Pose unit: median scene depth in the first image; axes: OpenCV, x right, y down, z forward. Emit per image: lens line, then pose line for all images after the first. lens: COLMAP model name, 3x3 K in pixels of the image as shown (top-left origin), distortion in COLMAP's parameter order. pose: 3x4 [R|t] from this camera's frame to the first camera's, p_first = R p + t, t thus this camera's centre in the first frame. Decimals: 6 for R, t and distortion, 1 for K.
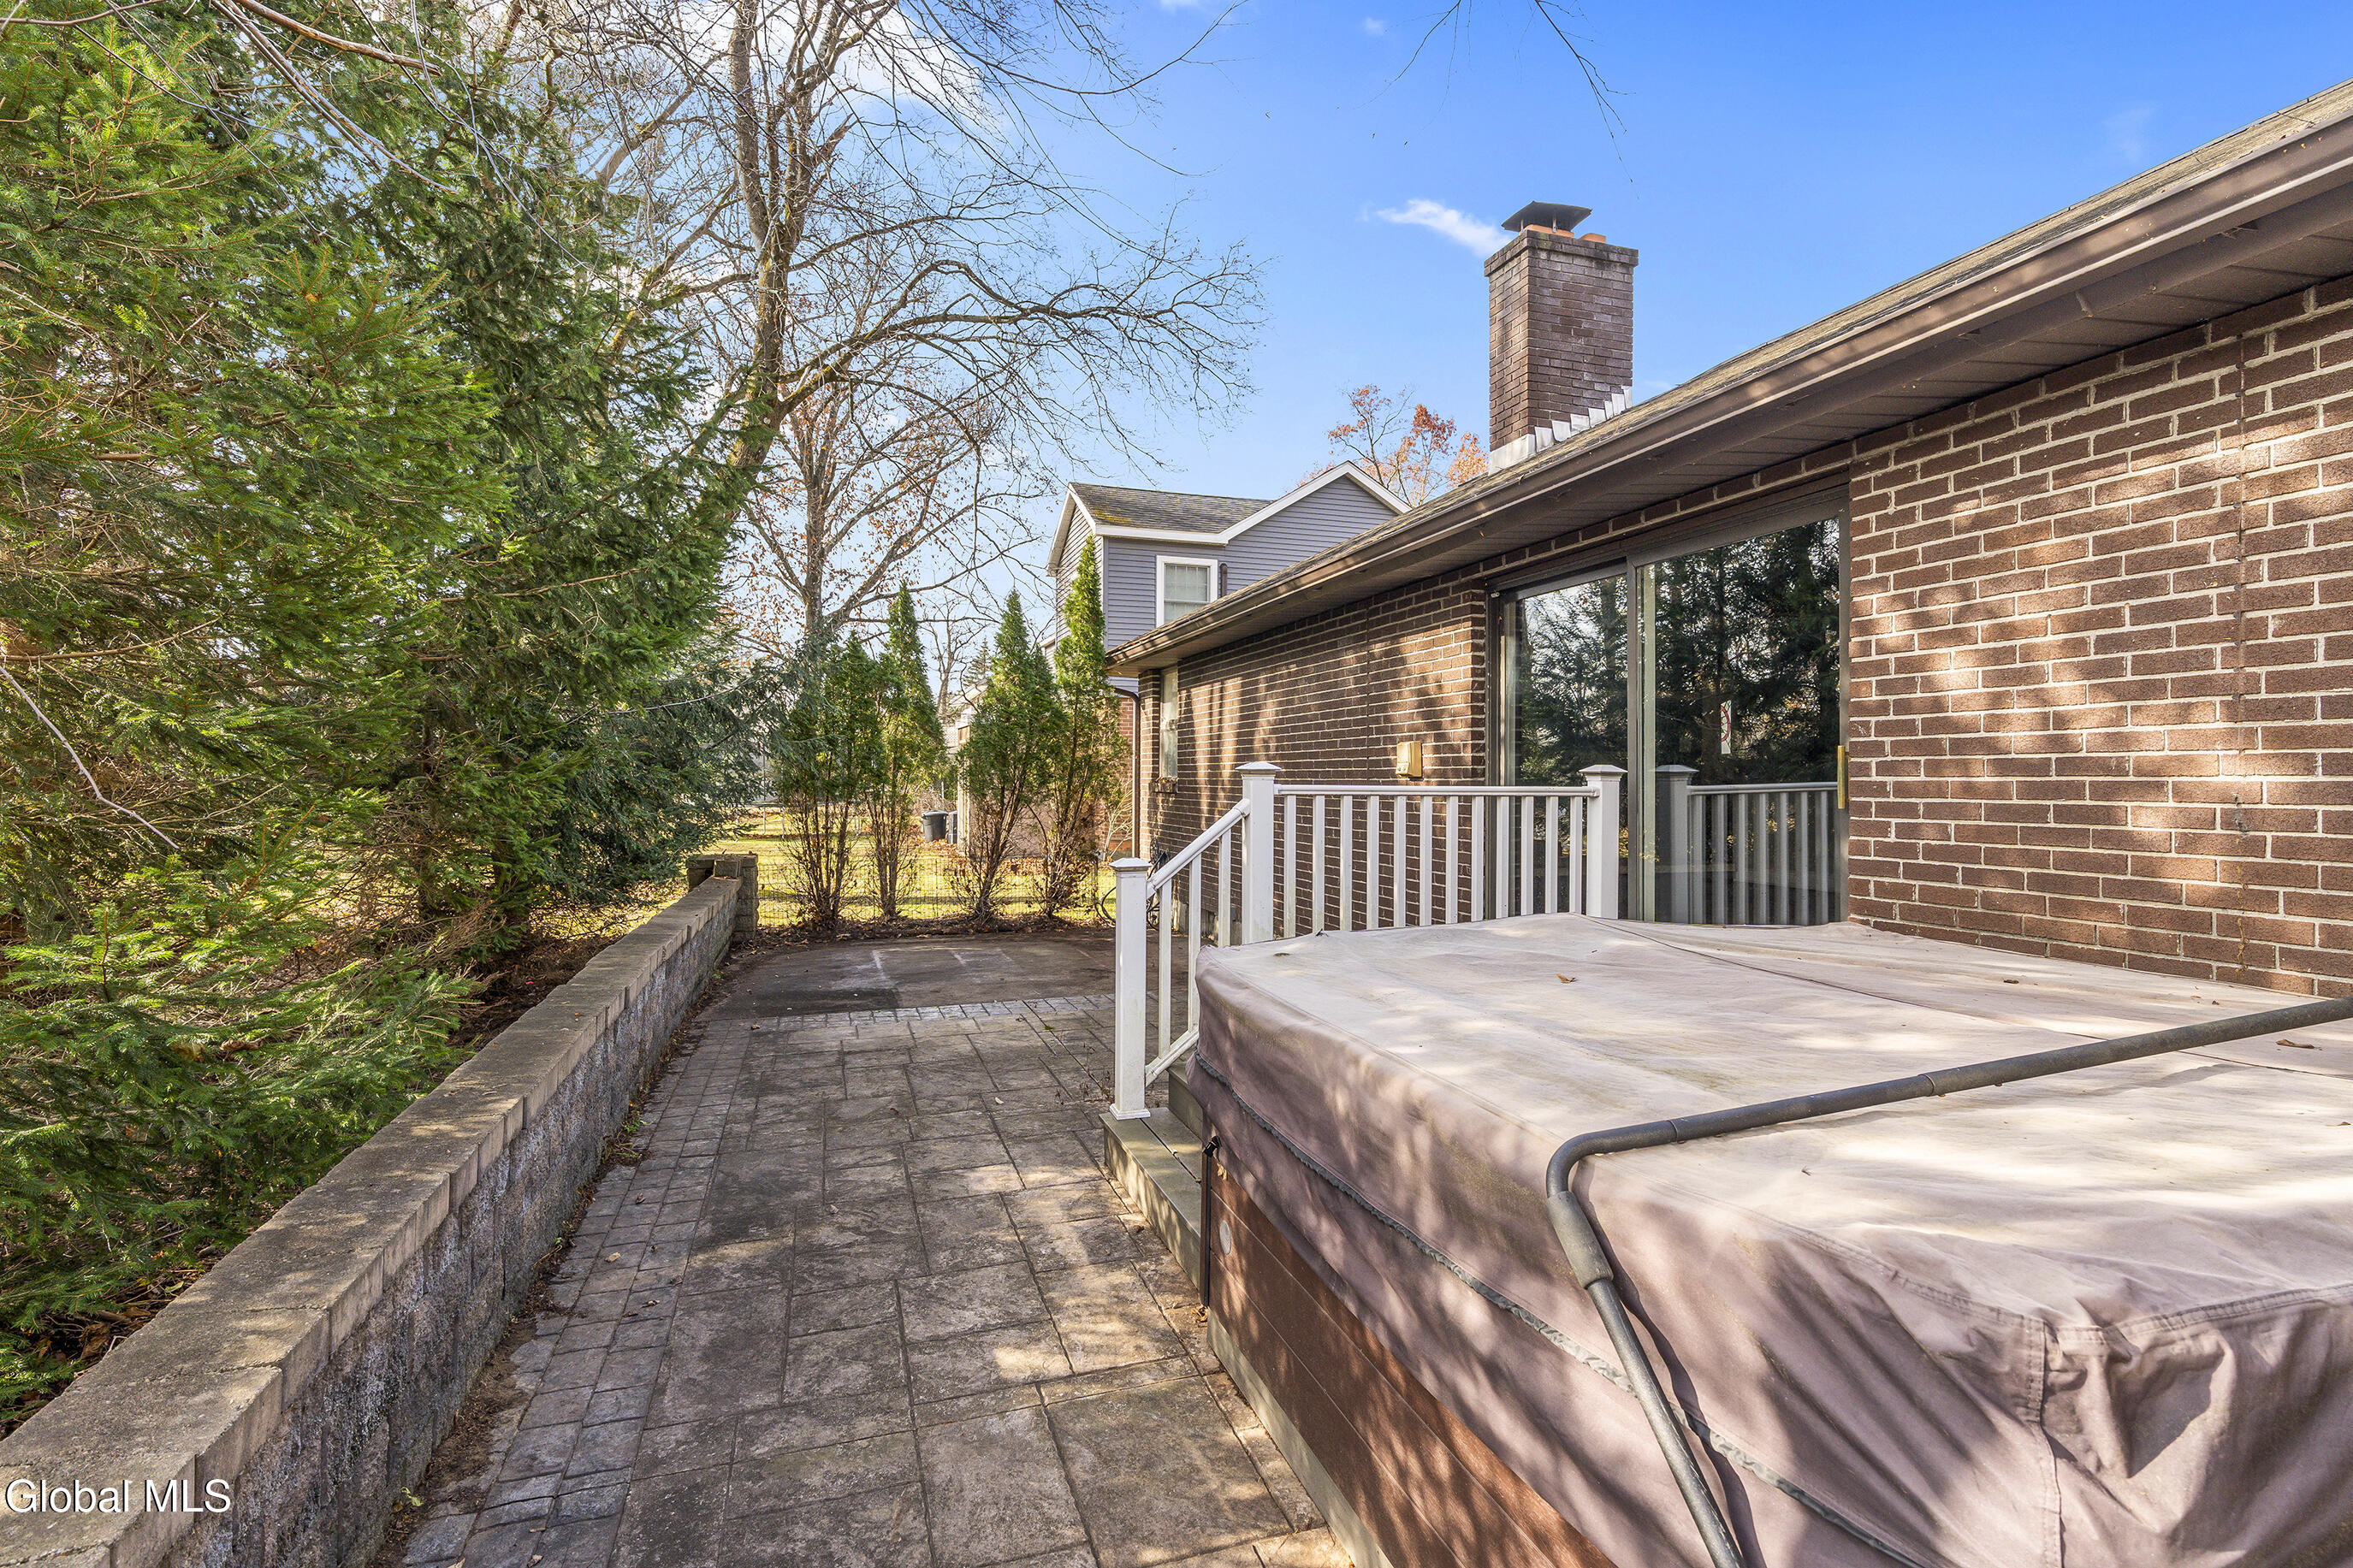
lens RADIAL K [[1140.0, 0, 1176.5], [0, 1140.0, 784.0], [0, 0, 1]] dist [-0.000100, -0.000010]
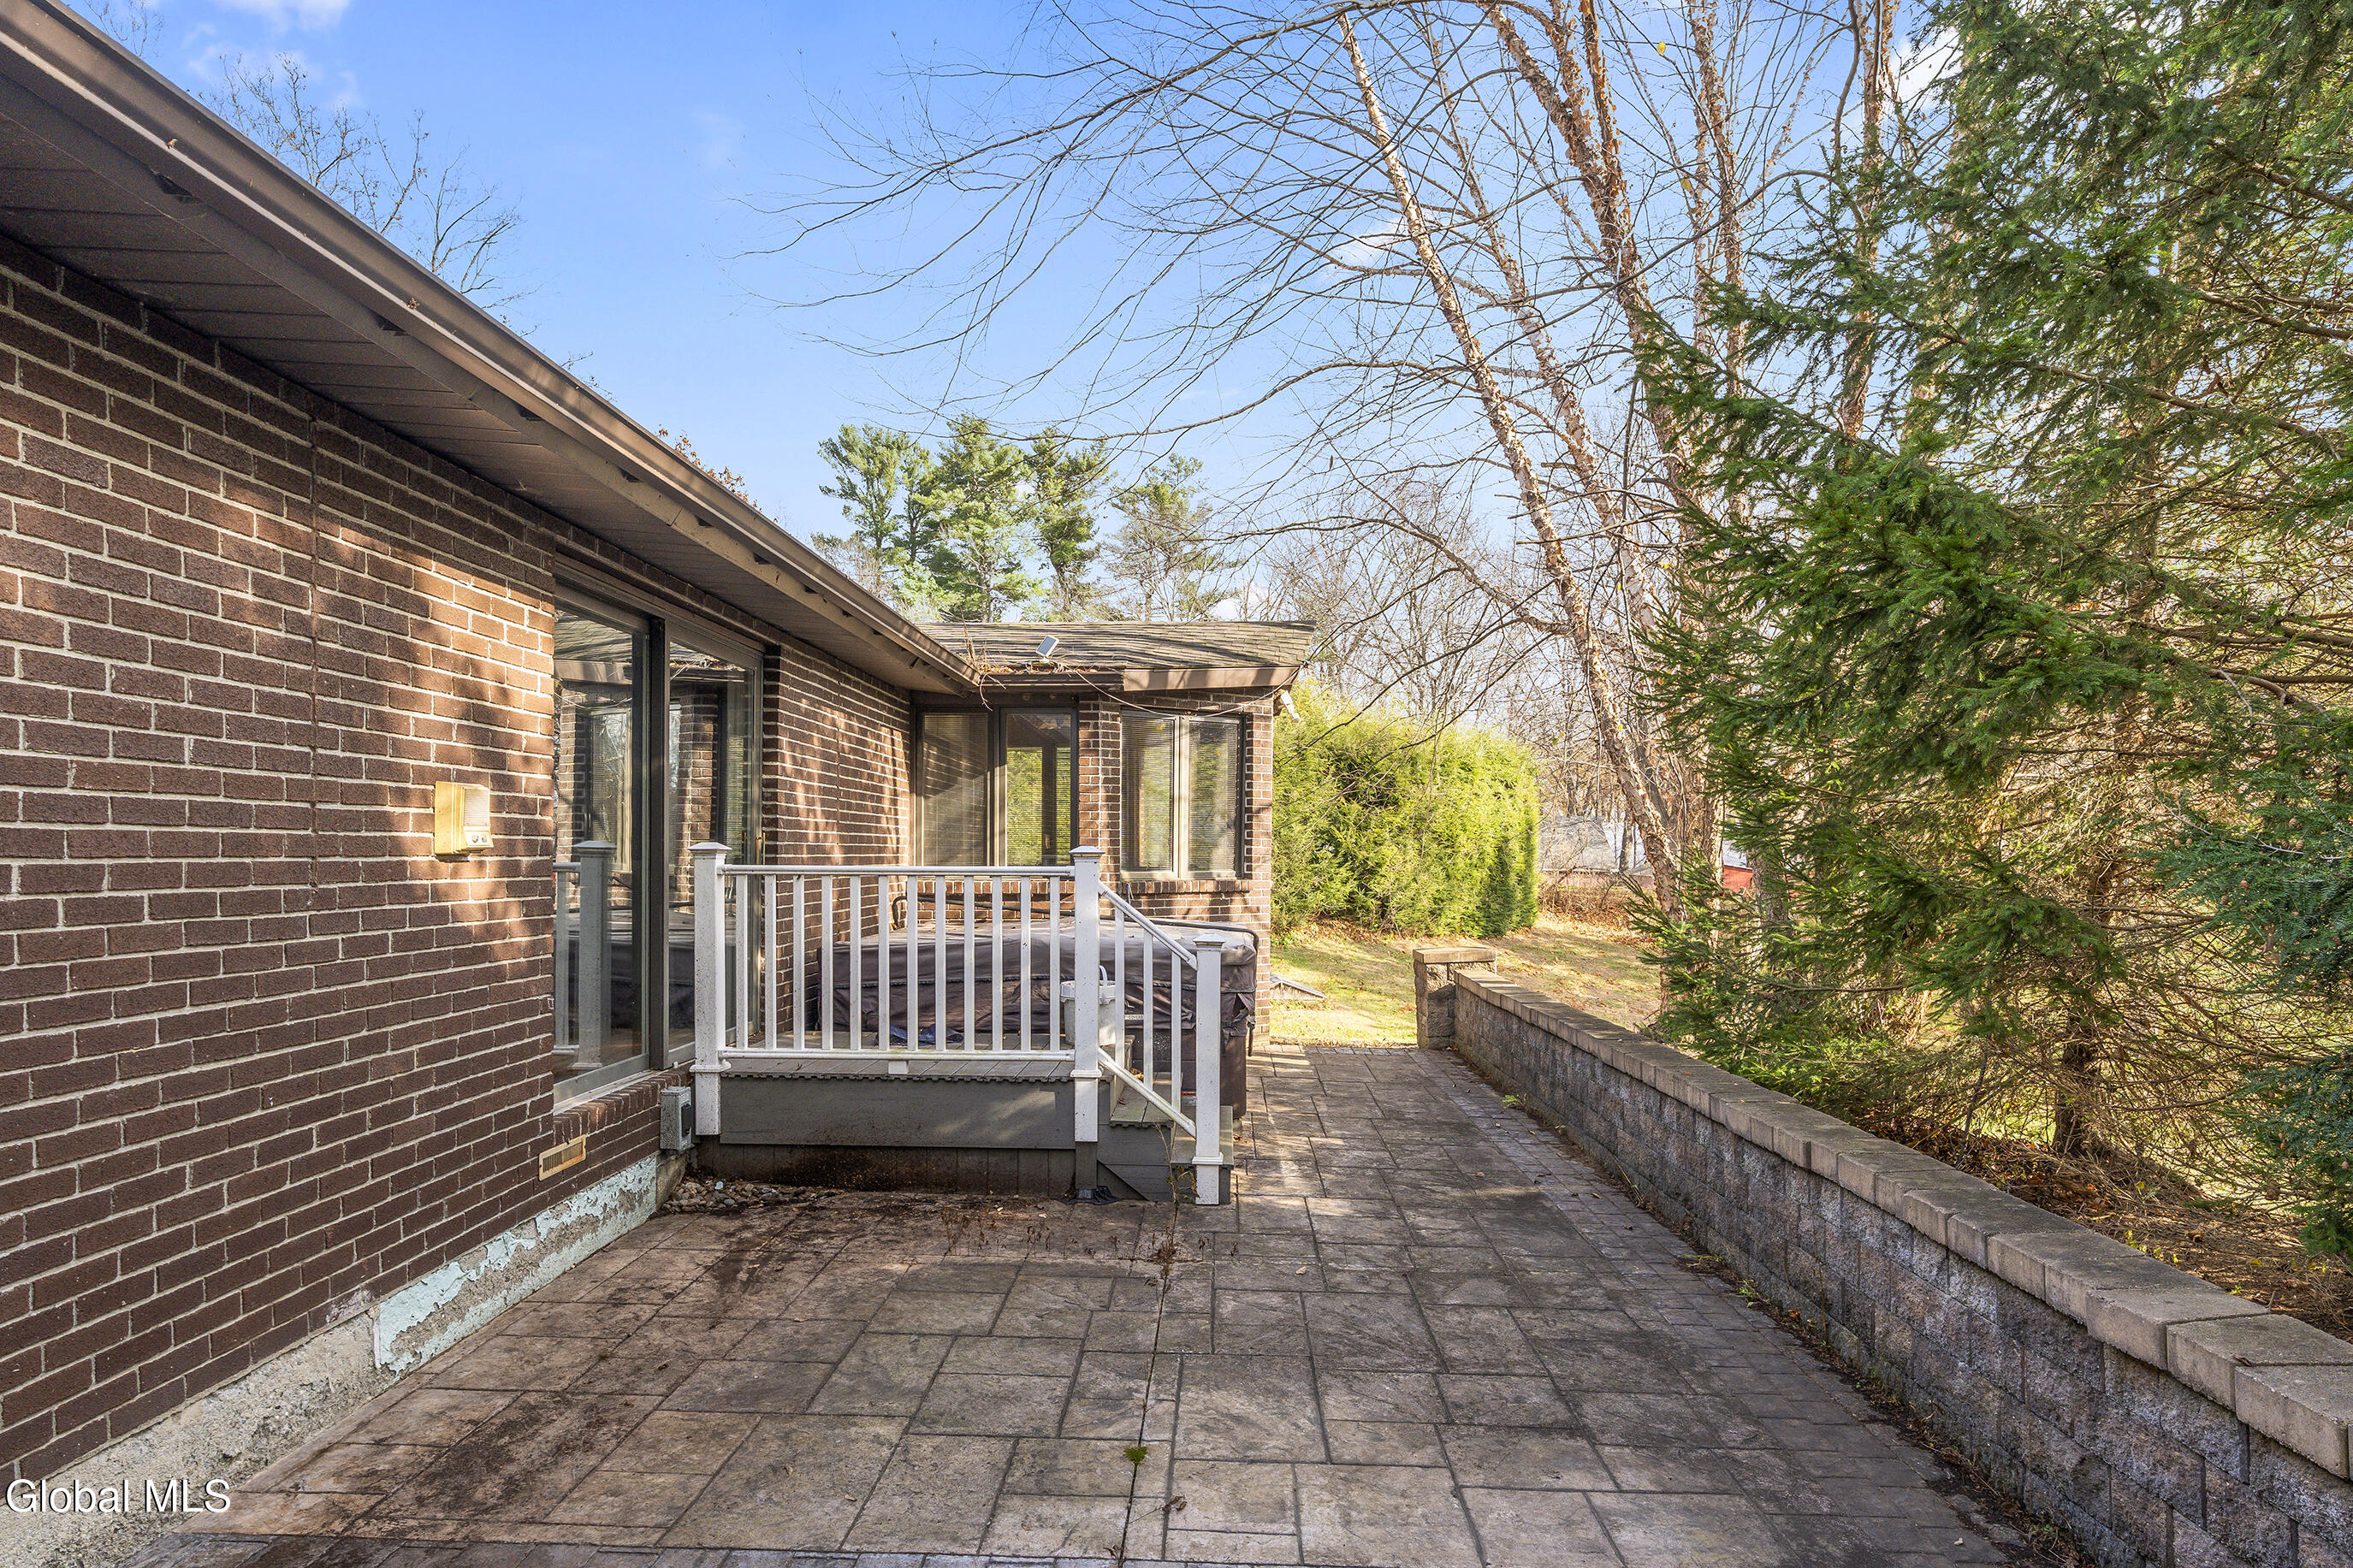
lens RADIAL K [[1319.7, 0, 1177.8], [0, 1319.7, 869.1], [0, 0, 1]] dist [0.000011, -0.000002]
pose [[-0.943861, -0.013677, 0.330060, -0.449162], [-0.009461, 0.999852, 0.014377, -0.017381], [-0.330208, 0.010447, -0.943850, 2.289472]]
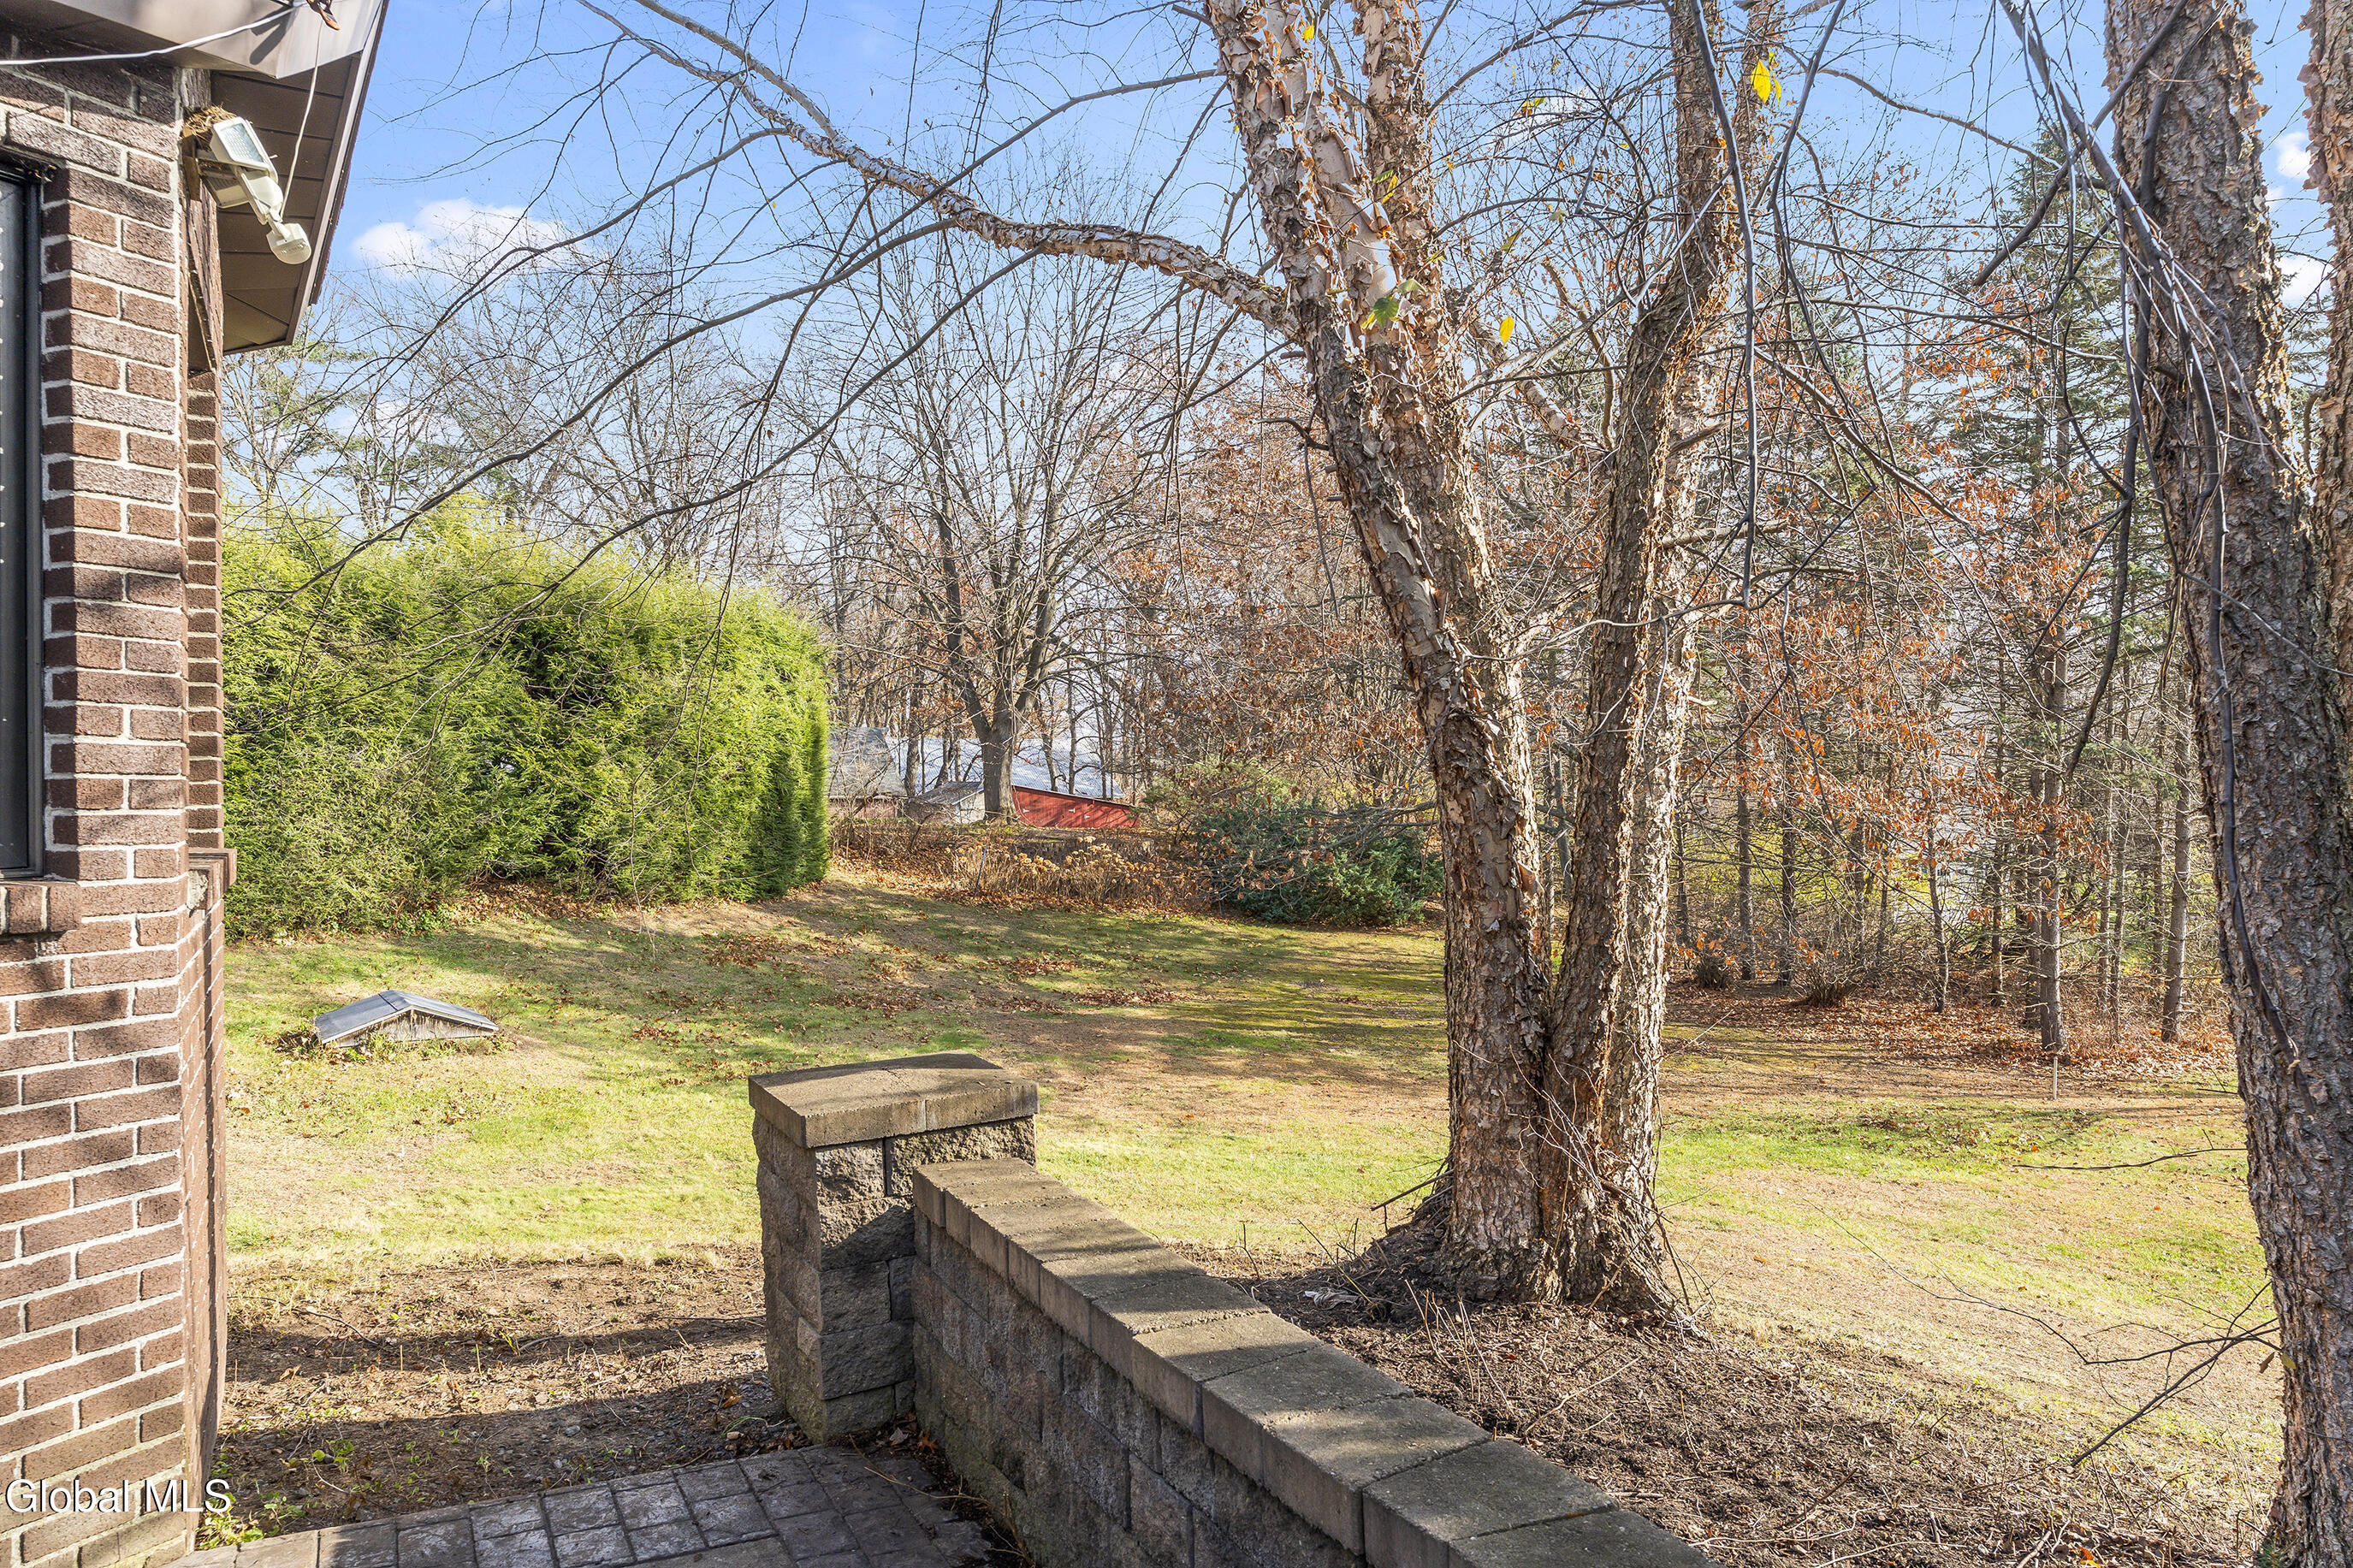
lens RADIAL K [[1623.5, 0, 1176.5], [0, 1623.5, 784.0], [0, 0, 1]] dist [-0.001965, 0.002393]
pose [[-0.986389, 0.000380, -0.164428, -0.247618], [-0.000367, 0.999990, 0.004514, -0.012129], [0.164428, 0.004512, -0.986379, 1.302447]]
